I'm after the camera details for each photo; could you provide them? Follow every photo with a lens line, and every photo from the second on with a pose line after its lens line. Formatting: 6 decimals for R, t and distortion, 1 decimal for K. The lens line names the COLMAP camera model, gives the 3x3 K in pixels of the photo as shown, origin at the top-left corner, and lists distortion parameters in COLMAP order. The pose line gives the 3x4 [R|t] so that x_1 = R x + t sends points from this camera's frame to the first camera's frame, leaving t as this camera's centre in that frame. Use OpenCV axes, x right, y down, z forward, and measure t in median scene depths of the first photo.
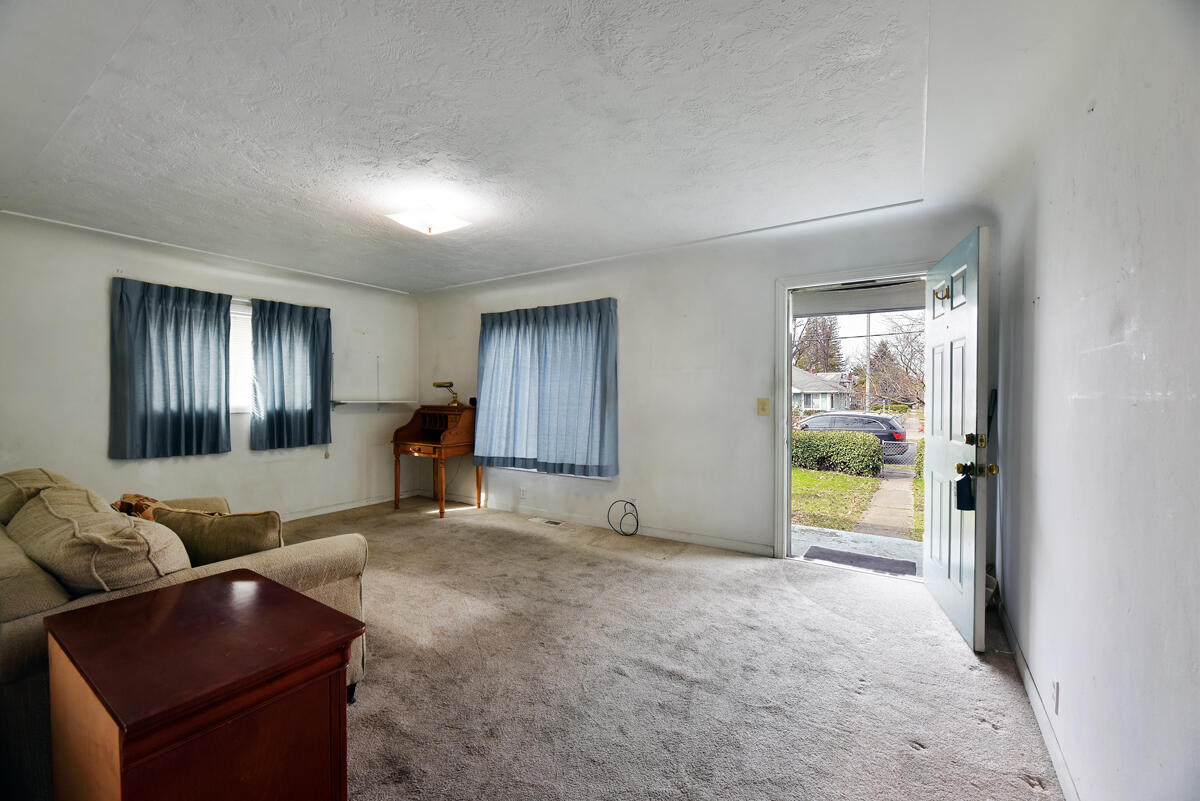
lens RADIAL K [[482.4, 0, 597.9], [0, 482.4, 400.8], [0, 0, 1]] dist [-0.002229, -0.000679]
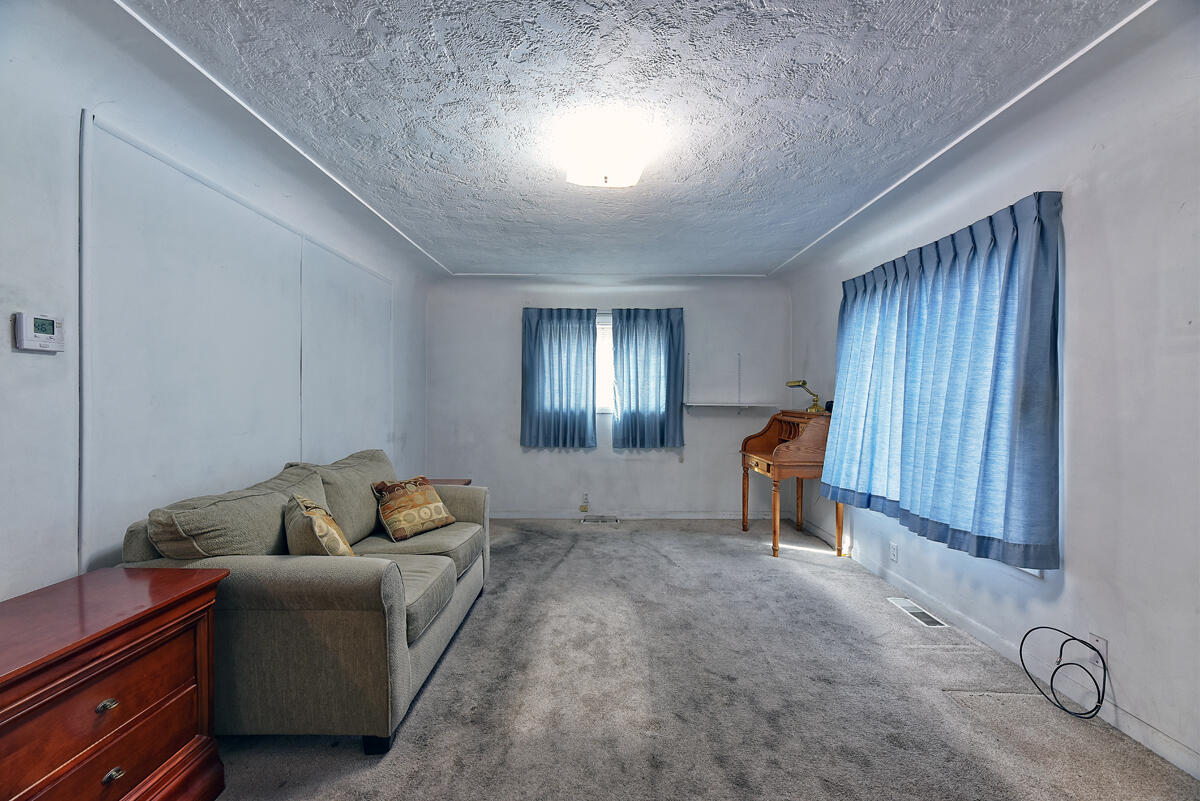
lens RADIAL K [[484.2, 0, 600.1], [0, 484.2, 402.0], [0, 0, 1]] dist [0.002482, -0.004573]
pose [[0.552154, 0.009097, -0.833692, 0.178684], [-0.009691, 0.999943, 0.004492, -0.005490], [0.833685, 0.005599, 0.552211, 0.363914]]
